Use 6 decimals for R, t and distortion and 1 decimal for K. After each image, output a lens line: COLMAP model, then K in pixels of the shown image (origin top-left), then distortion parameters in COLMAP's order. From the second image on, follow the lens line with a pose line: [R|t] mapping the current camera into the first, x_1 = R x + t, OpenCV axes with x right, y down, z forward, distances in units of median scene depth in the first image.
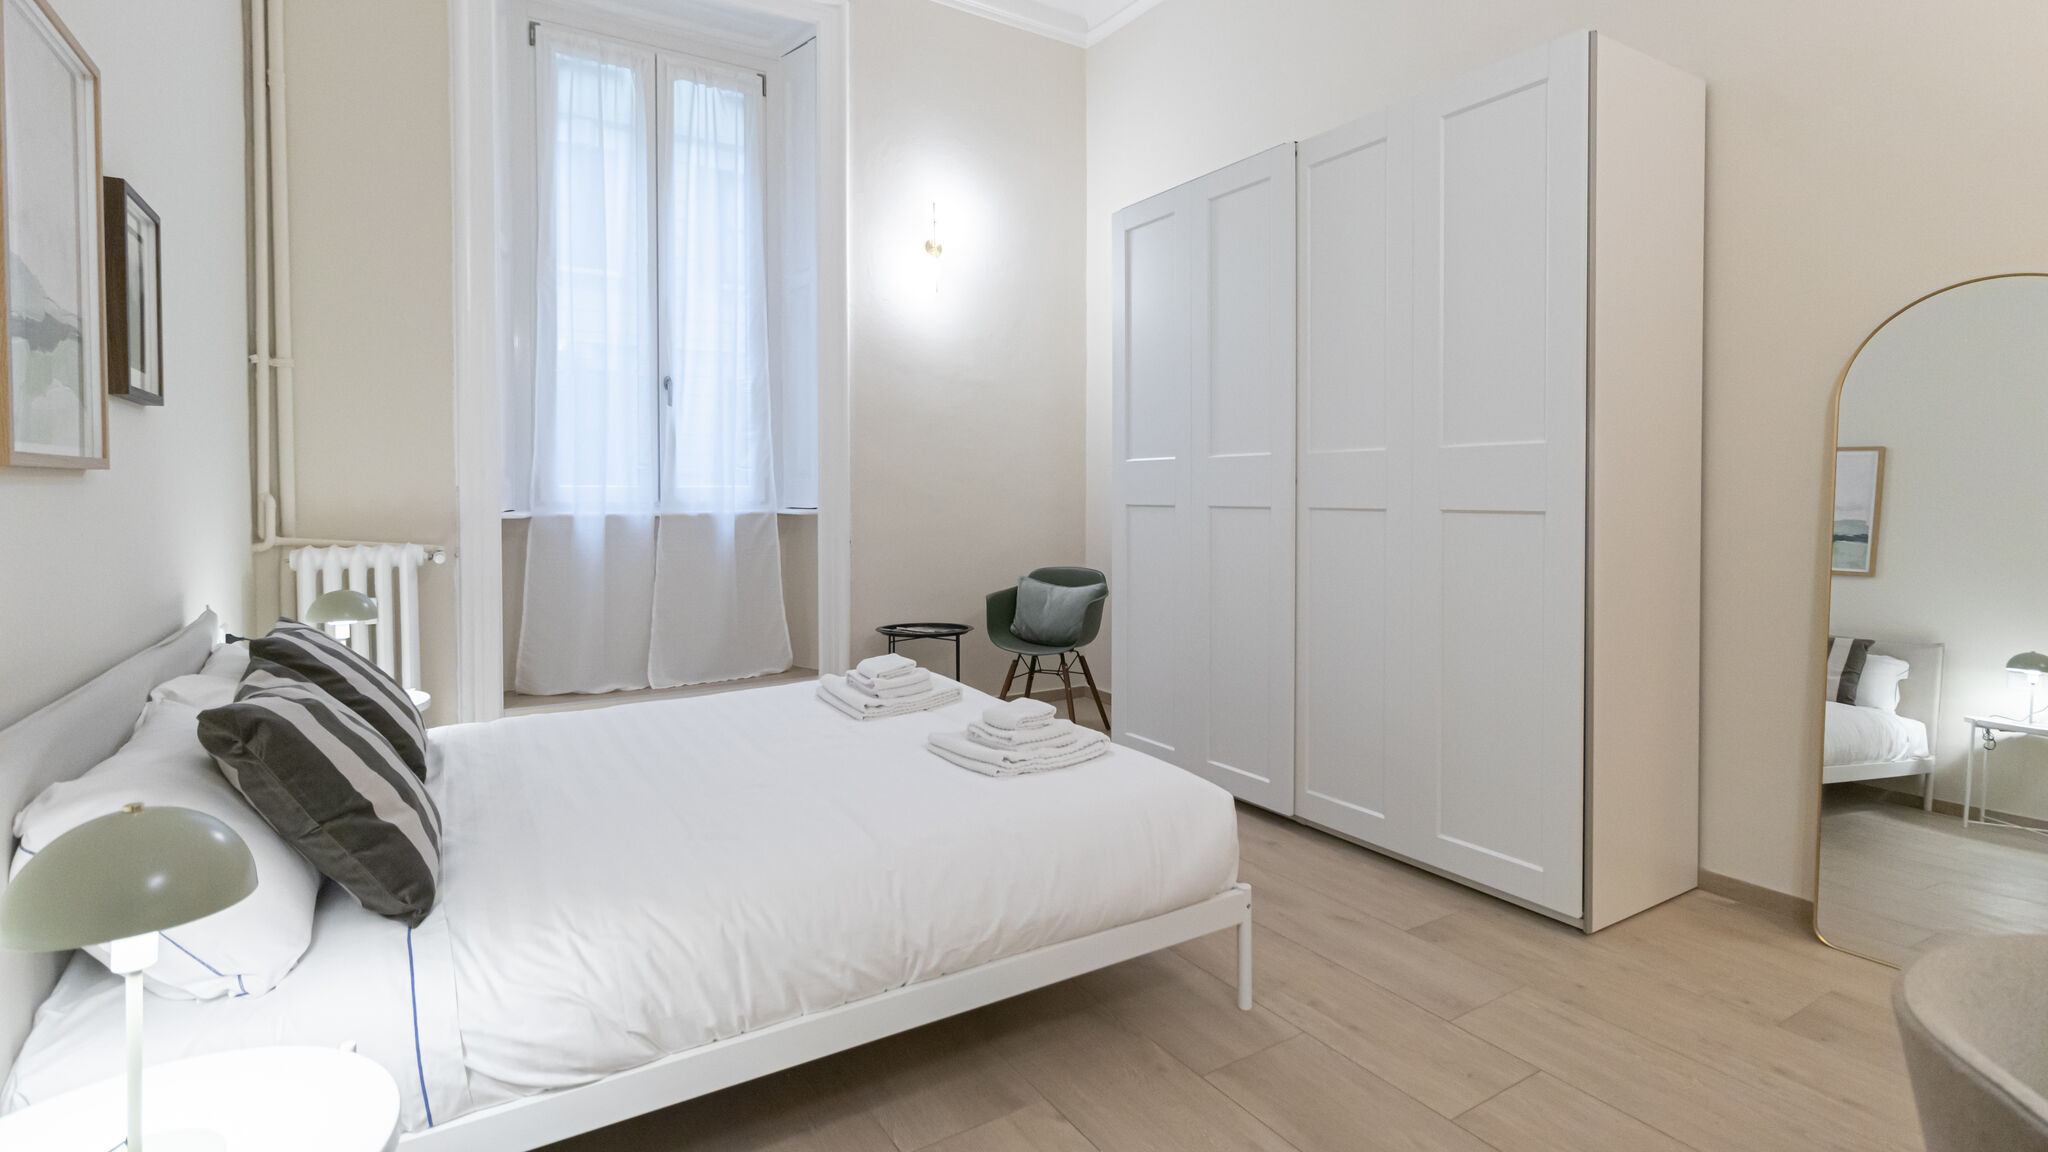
lens RADIAL K [[958.0, 0, 1035.5], [0, 958.0, 517.0], [0, 0, 1]] dist [0.002115, -0.000582]
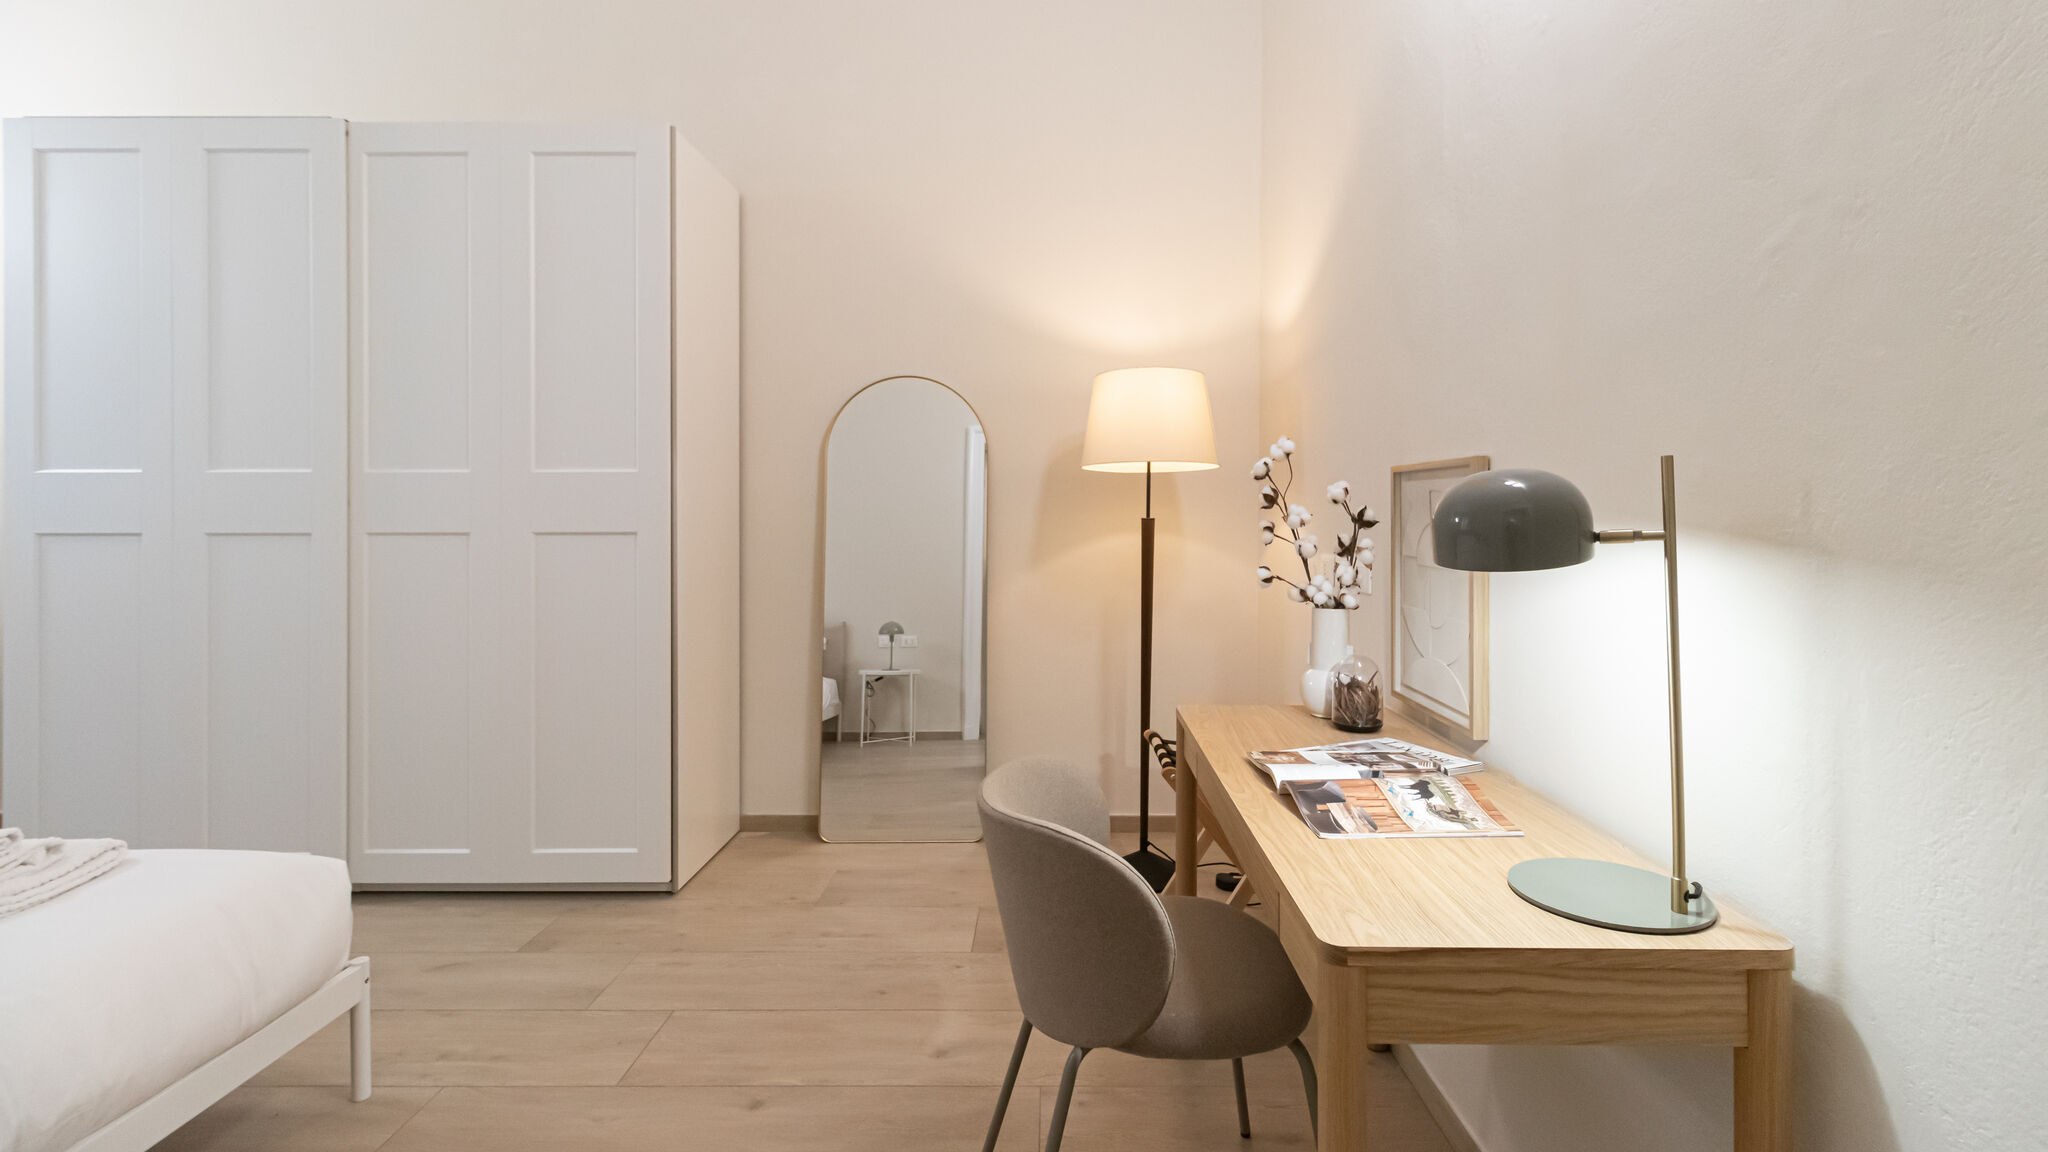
lens RADIAL K [[949.6, 0, 1018.4], [0, 949.6, 538.6], [0, 0, 1]] dist [0.000861, -0.000246]
pose [[0.552272, -0.018766, 0.833453, -0.152687], [0.023460, 0.999701, 0.006965, 0.004409], [-0.833334, 0.015706, 0.552547, 0.004034]]
